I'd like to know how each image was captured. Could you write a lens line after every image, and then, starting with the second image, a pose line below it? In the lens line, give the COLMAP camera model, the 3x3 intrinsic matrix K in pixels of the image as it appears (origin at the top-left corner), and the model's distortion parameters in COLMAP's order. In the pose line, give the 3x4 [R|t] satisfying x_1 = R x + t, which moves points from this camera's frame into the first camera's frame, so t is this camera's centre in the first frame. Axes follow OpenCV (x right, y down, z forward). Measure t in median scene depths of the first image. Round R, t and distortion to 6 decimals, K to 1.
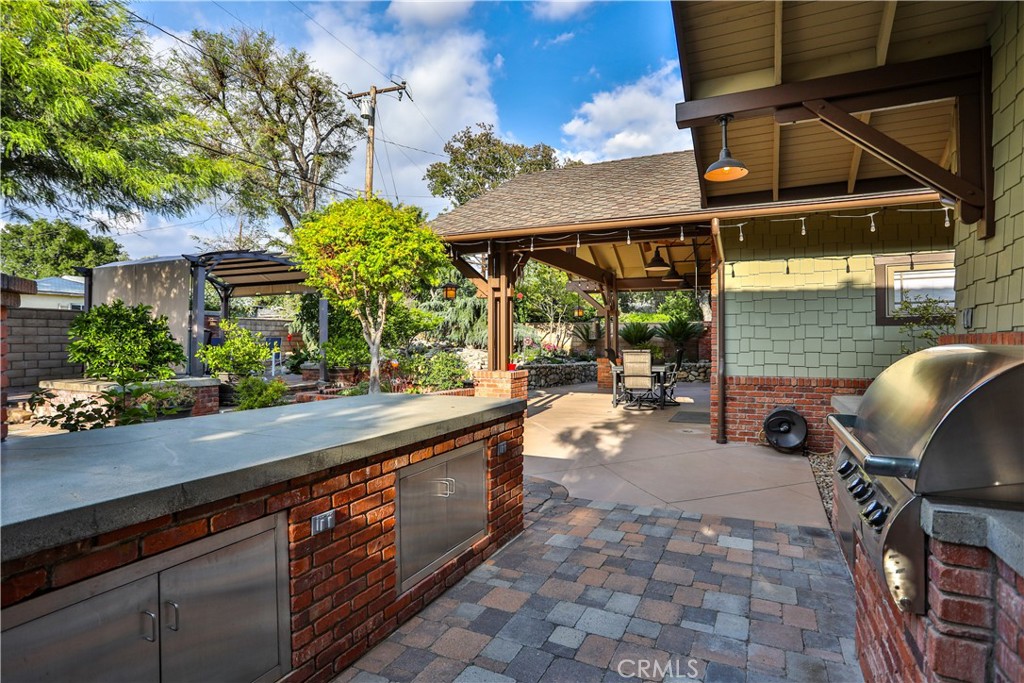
lens RADIAL K [[524.0, 0, 506.0], [0, 524.0, 339.2], [0, 0, 1]] dist [-0.063988, 0.024548]
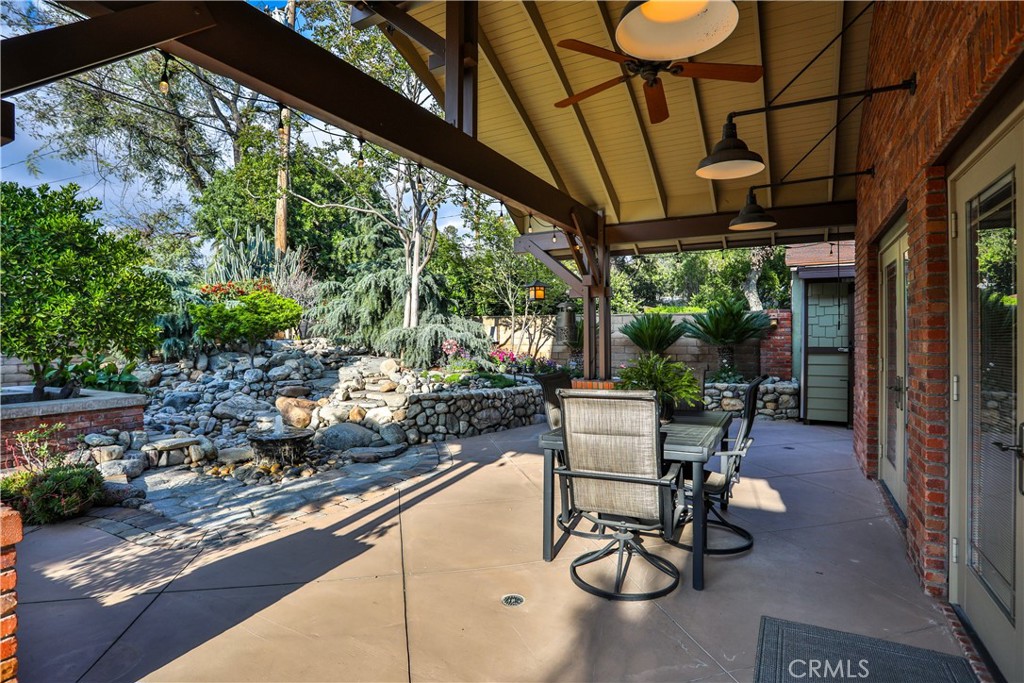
lens RADIAL K [[524.0, 0, 504.6], [0, 524.0, 339.9], [0, 0, 1]] dist [-0.063988, 0.024548]
pose [[0.998114, -0.003888, -0.061270, 0.209337], [0.004128, 0.999984, 0.003790, -0.007686], [0.061254, -0.004035, 0.998114, 0.704024]]
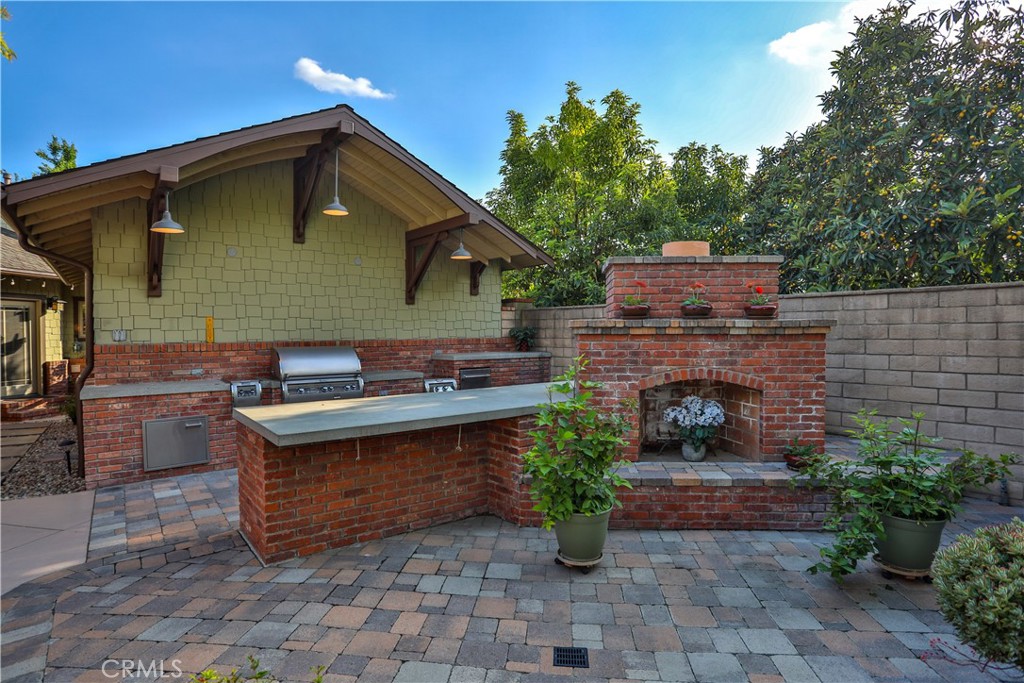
lens RADIAL K [[524.0, 0, 509.7], [0, 524.0, 339.8], [0, 0, 1]] dist [-0.063988, 0.024548]
pose [[-0.897050, -0.002309, 0.441923, -0.374288], [0.002799, 0.999937, 0.010905, -0.014142], [-0.441920, 0.011019, -0.896987, 0.678192]]
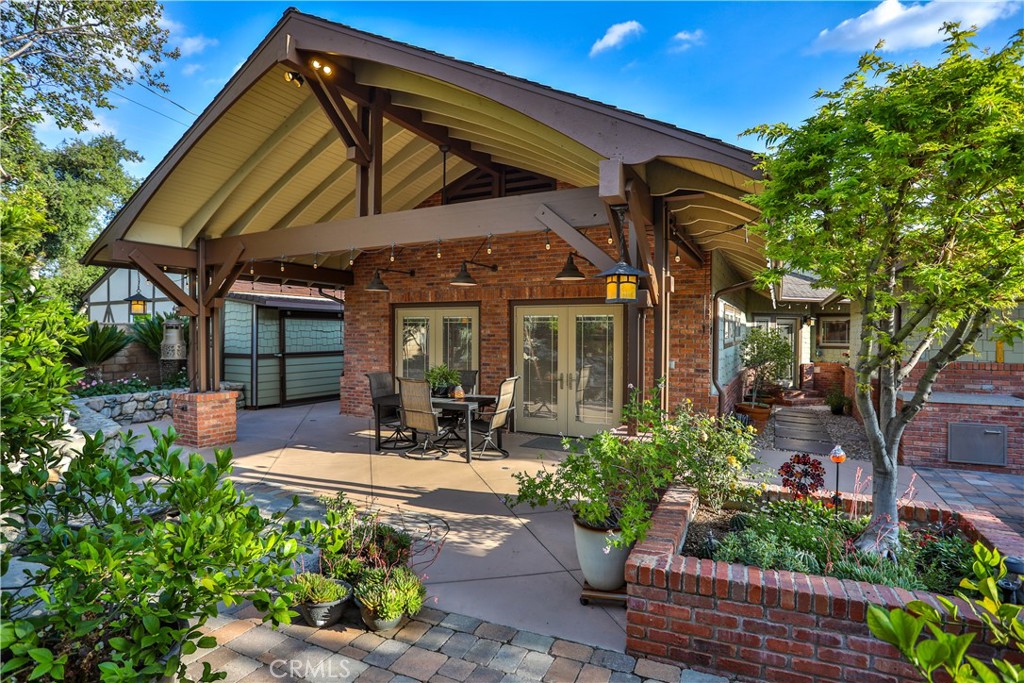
lens RADIAL K [[524.0, 0, 513.2], [0, 524.0, 344.4], [0, 0, 1]] dist [-0.063988, 0.024548]
pose [[0.023169, -0.022350, 0.999482, -0.498343], [-0.007627, 0.999717, 0.022532, -0.042858], [-0.999702, -0.008145, 0.022992, 0.959898]]
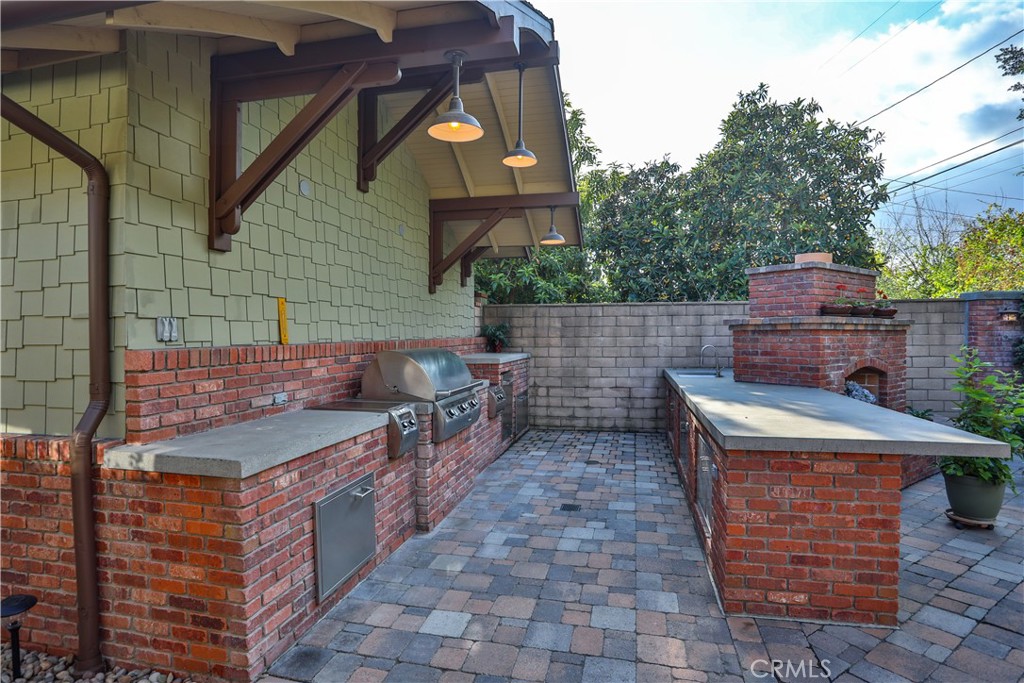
lens RADIAL K [[524.0, 0, 506.9], [0, 524.0, 341.9], [0, 0, 1]] dist [-0.063988, 0.024548]
pose [[-0.975239, 0.008970, -0.220969, 0.193626], [0.006605, 0.999913, 0.011438, -0.009199], [0.221053, 0.009695, -0.975214, 0.649160]]
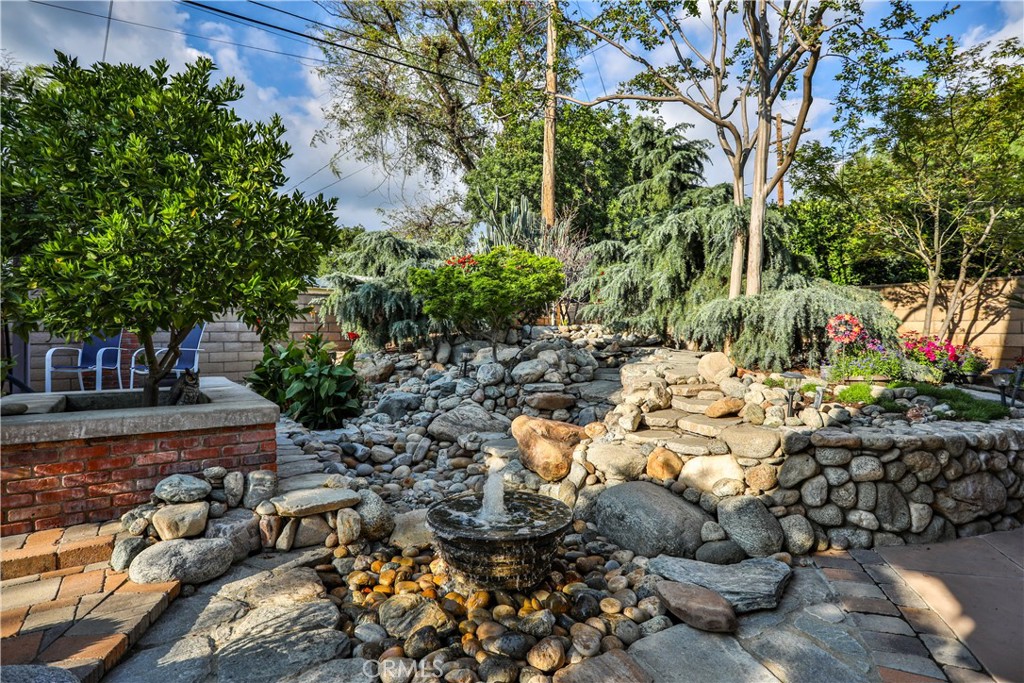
lens RADIAL K [[524.0, 0, 505.7], [0, 524.0, 340.7], [0, 0, 1]] dist [-0.063988, 0.024548]
pose [[0.841381, 0.004519, -0.540423, 0.058150], [0.001119, 0.999948, 0.010103, 0.012072], [0.540441, -0.009105, 0.841333, 1.068238]]
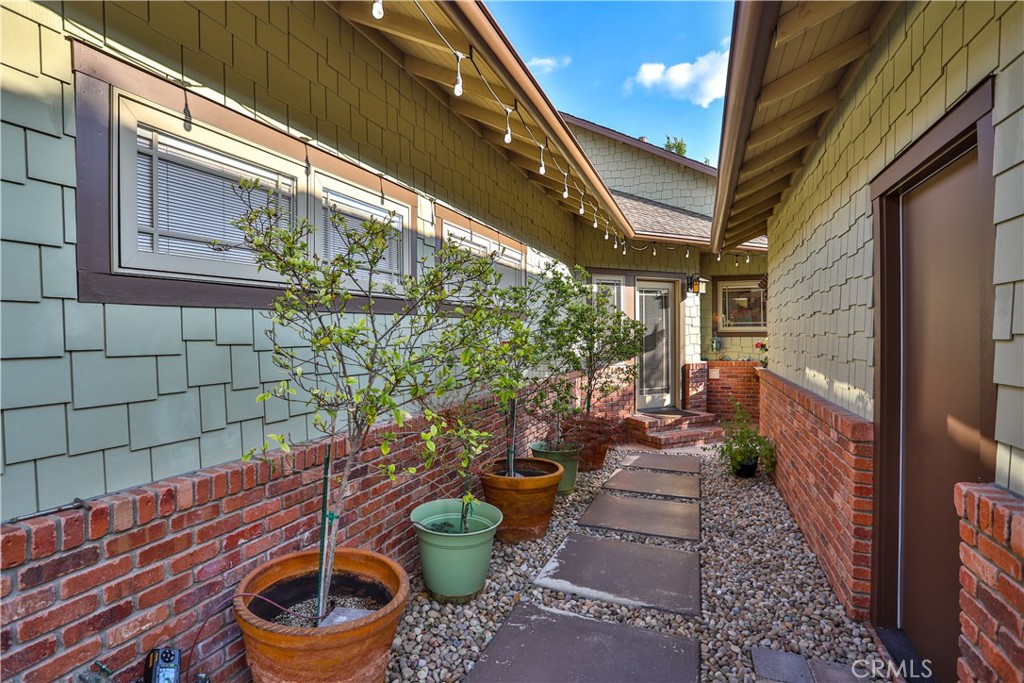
lens RADIAL K [[524.0, 0, 504.5], [0, 524.0, 339.7], [0, 0, 1]] dist [-0.063988, 0.024548]
pose [[-0.097441, -0.014063, 0.995142, 0.275547], [-0.001238, 0.999901, 0.014009, -0.006004], [-0.995241, 0.000133, -0.097449, 0.488756]]
